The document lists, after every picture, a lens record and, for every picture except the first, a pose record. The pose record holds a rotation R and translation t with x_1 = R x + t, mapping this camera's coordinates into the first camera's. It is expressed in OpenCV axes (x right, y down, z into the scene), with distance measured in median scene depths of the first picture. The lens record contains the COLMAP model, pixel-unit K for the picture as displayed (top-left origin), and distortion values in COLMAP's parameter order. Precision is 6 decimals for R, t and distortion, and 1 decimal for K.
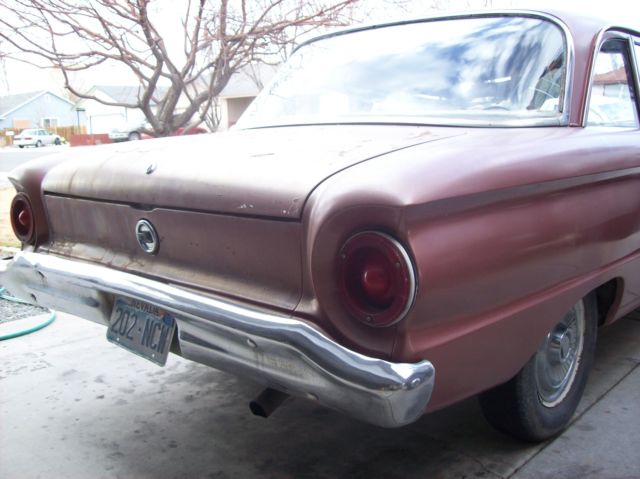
lens RADIAL K [[670.4, 0, 325.8], [0, 670.4, 238.6], [0, 0, 1]] dist [-0.113858, 0.000000]
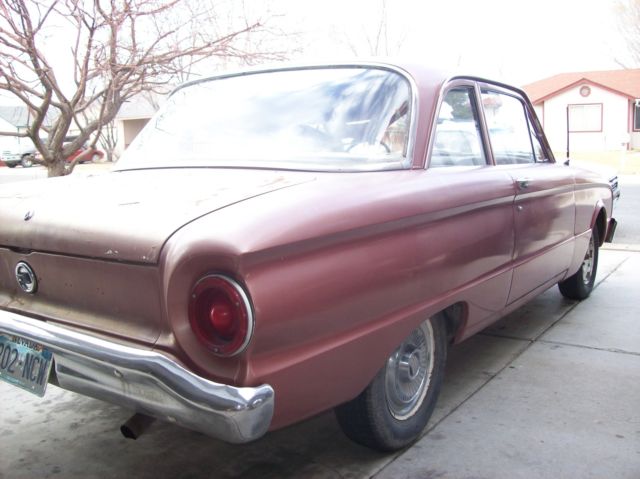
lens RADIAL K [[670.4, 0, 315.2], [0, 670.4, 241.2], [0, 0, 1]] dist [-0.113858, 0.000000]
pose [[0.991164, -0.018769, 0.131310, 0.055153], [0.022266, 0.999434, -0.025212, -0.022744], [-0.130762, 0.027913, 0.991021, -0.113501]]
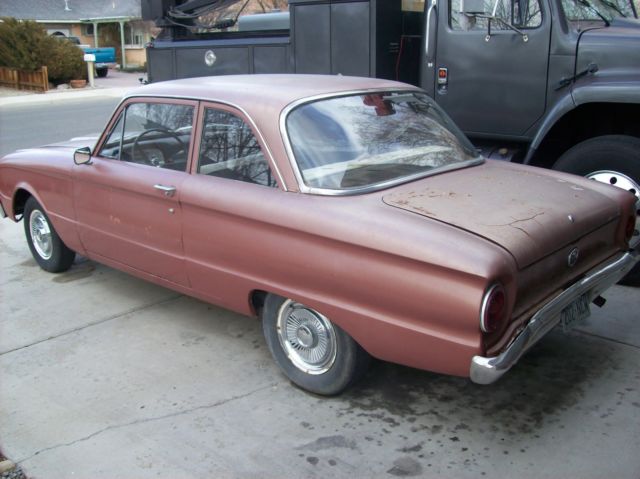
lens RADIAL K [[670.4, 0, 320.3], [0, 670.4, 240.0], [0, 0, 1]] dist [-0.113858, 0.000000]
pose [[0.007781, -0.271105, 0.962518, -1.709170], [0.169173, 0.949030, 0.265938, -0.549916], [-0.985556, 0.160763, 0.053248, 1.392651]]
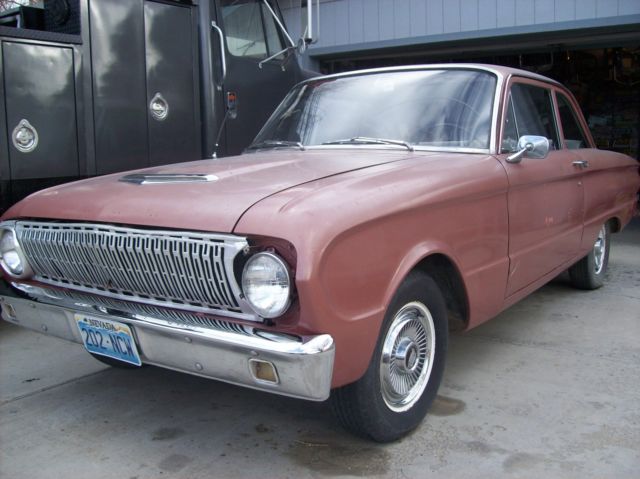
lens RADIAL K [[670.4, 0, 321.0], [0, 670.4, 238.1], [0, 0, 1]] dist [-0.113858, 0.000000]
pose [[-0.993142, 0.050871, -0.105265, 1.026201], [0.017676, 0.955357, 0.294926, -0.635174], [0.115569, 0.291043, -0.949704, 3.658181]]
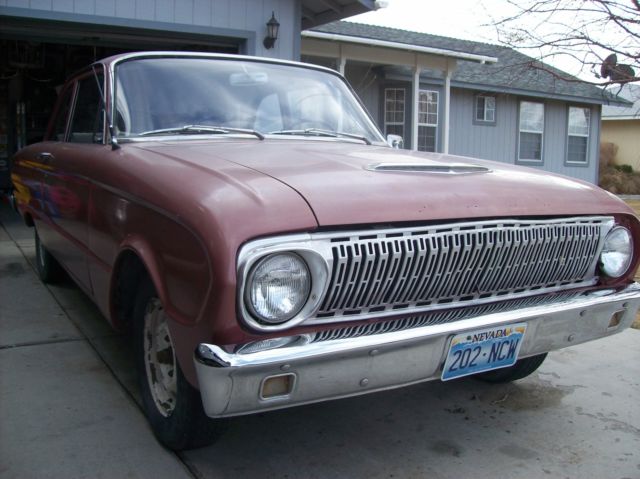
lens RADIAL K [[670.4, 0, 319.4], [0, 670.4, 233.4], [0, 0, 1]] dist [-0.113858, 0.000000]
pose [[-0.295146, 0.130743, -0.946464, 2.287233], [-0.176769, 0.966020, 0.188568, -0.455469], [0.938957, 0.222961, -0.262006, 2.567055]]
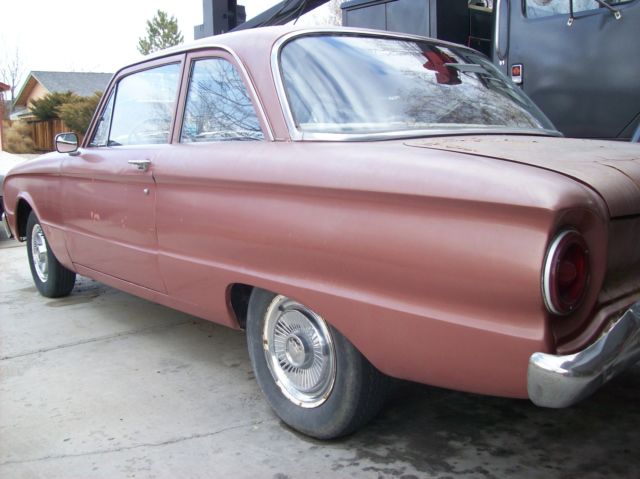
lens RADIAL K [[670.4, 0, 321.3], [0, 670.4, 241.2], [0, 0, 1]] dist [-0.113858, 0.000000]
pose [[0.146691, -0.142252, 0.978900, -1.277159], [0.175706, 0.977616, 0.115736, -0.203697], [-0.973452, 0.155021, 0.168402, 1.293175]]
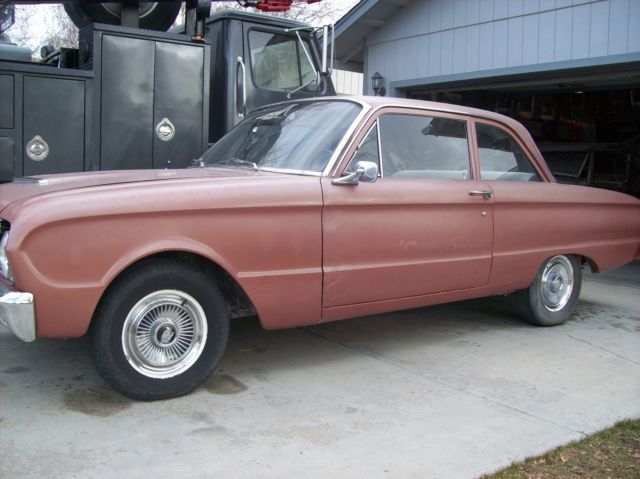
lens RADIAL K [[670.4, 0, 316.1], [0, 670.4, 240.0], [0, 0, 1]] dist [-0.113858, 0.000000]
pose [[-0.975018, -0.033861, 0.219528, 0.118385], [0.022637, 0.968019, 0.249852, -0.634258], [-0.220967, 0.248580, -0.943070, 3.855906]]
